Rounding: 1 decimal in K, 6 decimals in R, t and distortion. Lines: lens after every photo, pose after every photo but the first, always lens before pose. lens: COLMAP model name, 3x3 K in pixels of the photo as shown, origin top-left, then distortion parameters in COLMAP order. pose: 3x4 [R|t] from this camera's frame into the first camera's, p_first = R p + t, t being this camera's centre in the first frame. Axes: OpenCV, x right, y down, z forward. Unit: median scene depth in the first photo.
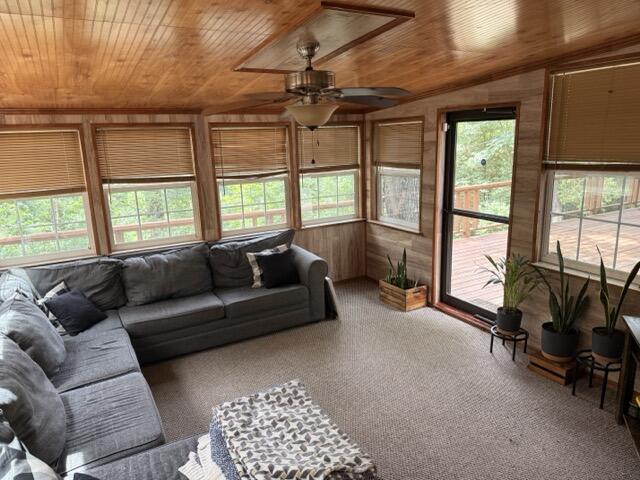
lens RADIAL K [[461.5, 0, 320.6], [0, 461.5, 243.4], [0, 0, 1]] dist [0.006157, -0.004502]
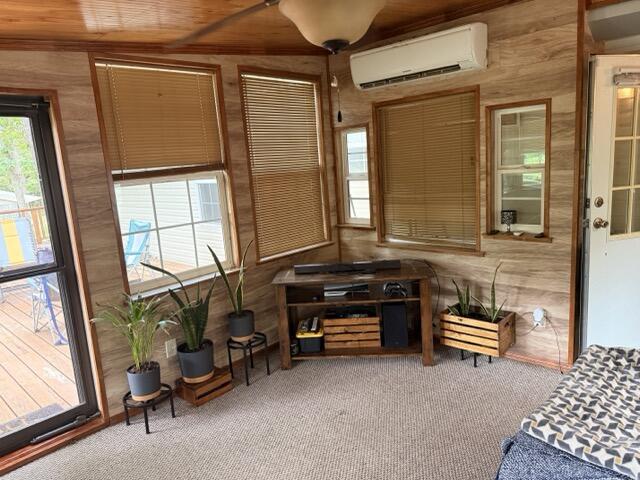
lens RADIAL K [[461.5, 0, 320.6], [0, 461.5, 243.4], [0, 0, 1]] dist [0.006157, -0.004502]
pose [[-0.319735, -0.134655, 0.937890, -0.405962], [0.283026, 0.931086, 0.230165, -0.150381], [-0.904249, 0.339039, -0.259590, 0.962761]]
